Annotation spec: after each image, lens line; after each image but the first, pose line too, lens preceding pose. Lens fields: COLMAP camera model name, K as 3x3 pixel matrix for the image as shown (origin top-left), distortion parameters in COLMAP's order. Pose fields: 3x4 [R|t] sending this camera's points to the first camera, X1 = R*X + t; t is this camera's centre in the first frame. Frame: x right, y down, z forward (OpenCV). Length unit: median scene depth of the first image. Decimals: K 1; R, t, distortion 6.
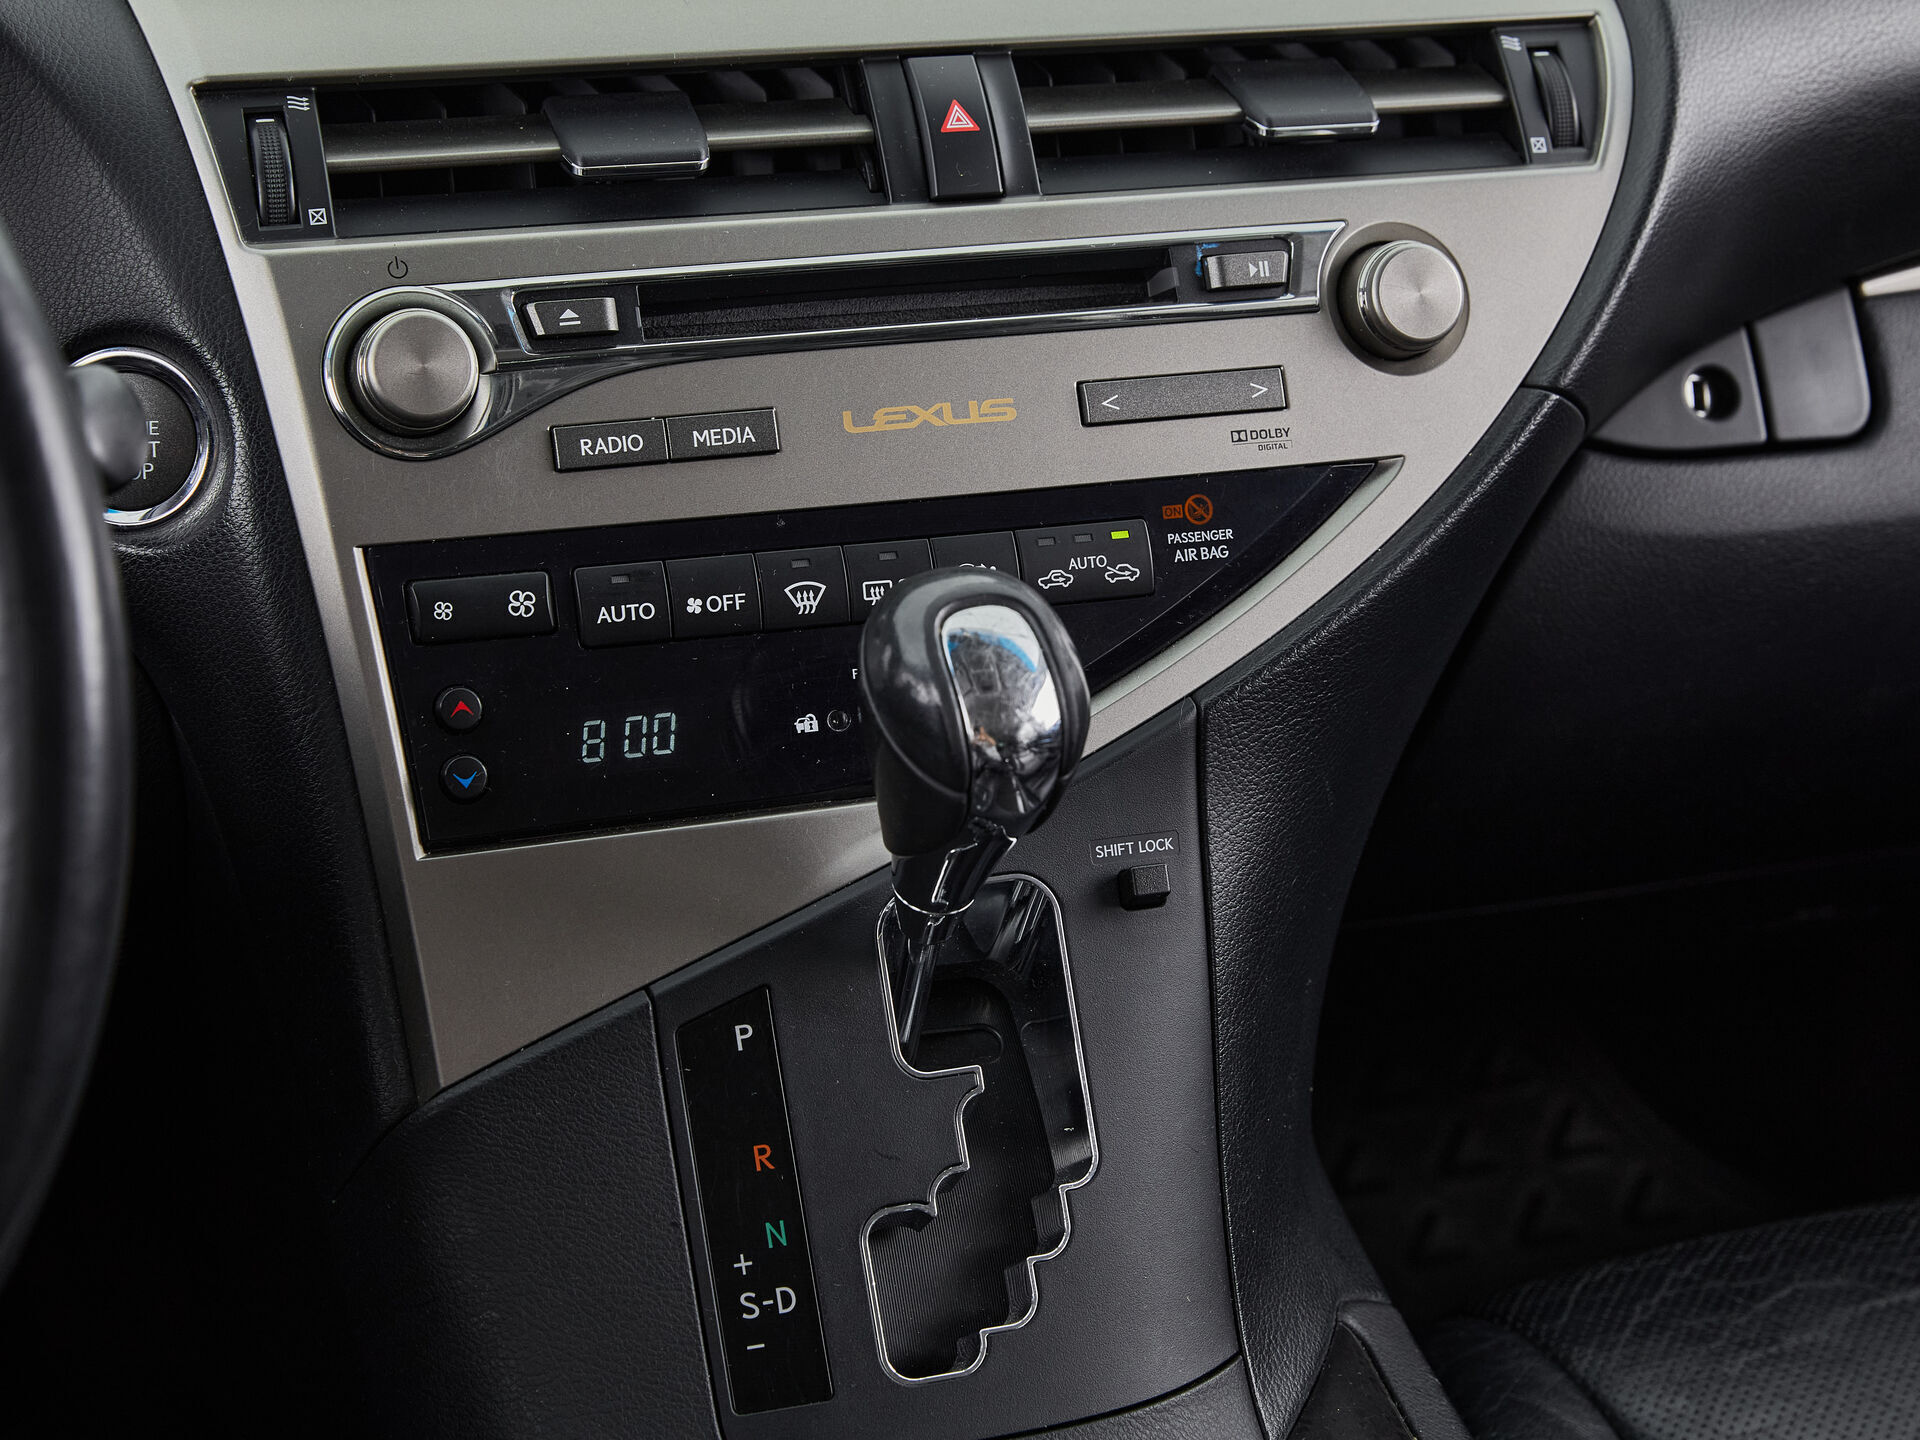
lens RADIAL K [[3978.0, 0, 960.0], [0, 3978.0, 720.0], [0, 0, 1]] dist [-0.051355, -0.180169]
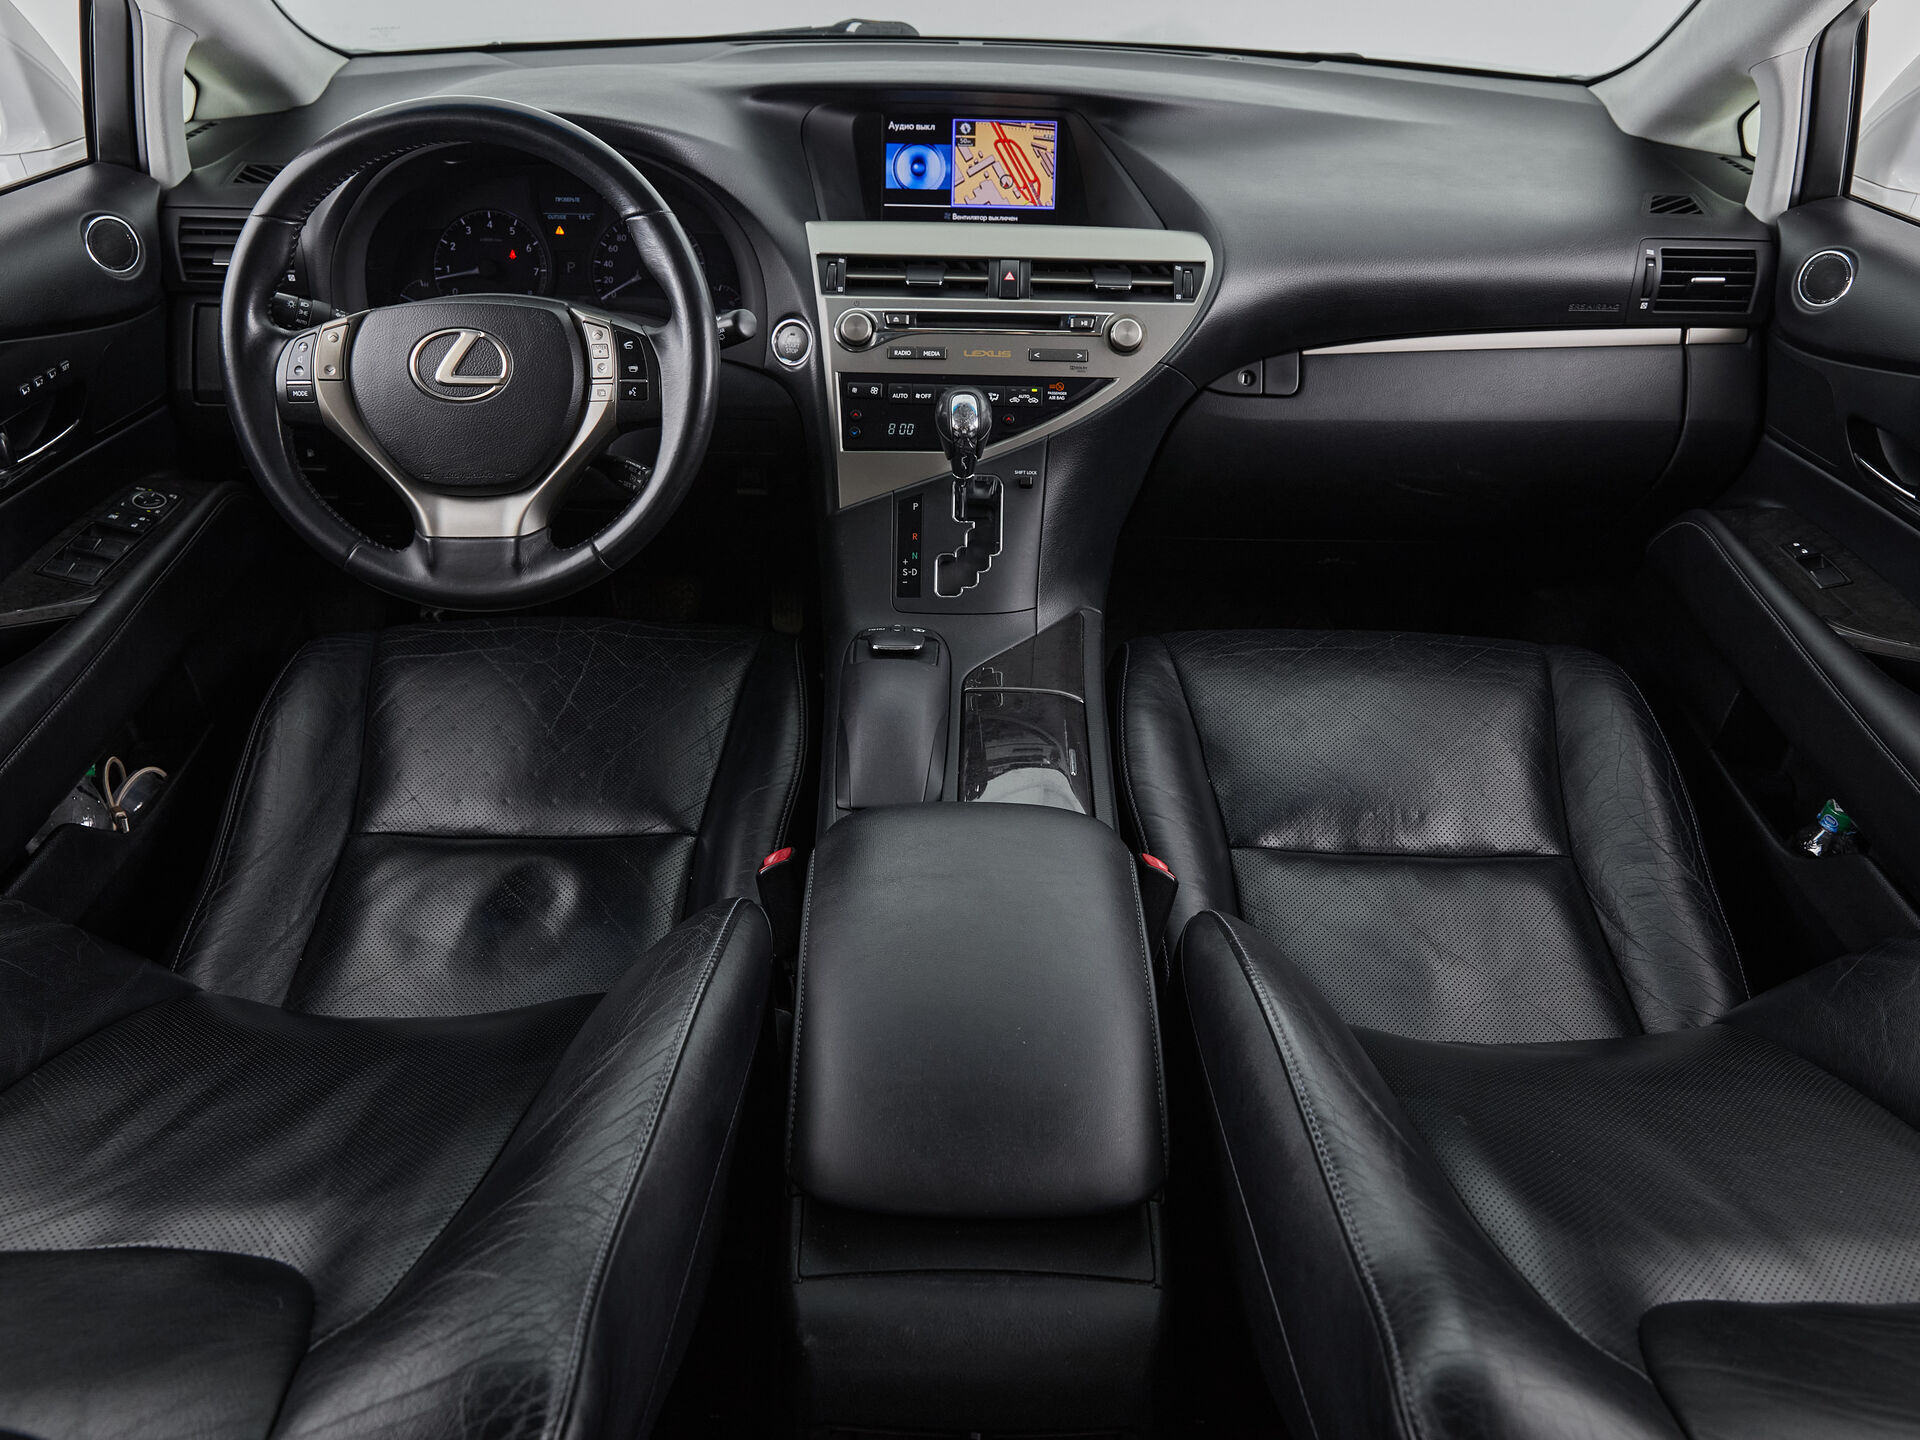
lens RADIAL K [[1421.5, 0, 954.4], [0, 1421.5, 714.3], [0, 0, 1]] dist [-0.011577, -0.002440]
pose [[0.938753, 0.152797, -0.308863, 0.445094], [-0.121973, 0.985628, 0.116875, 0.111903], [0.322282, -0.072044, 0.943898, -0.337862]]
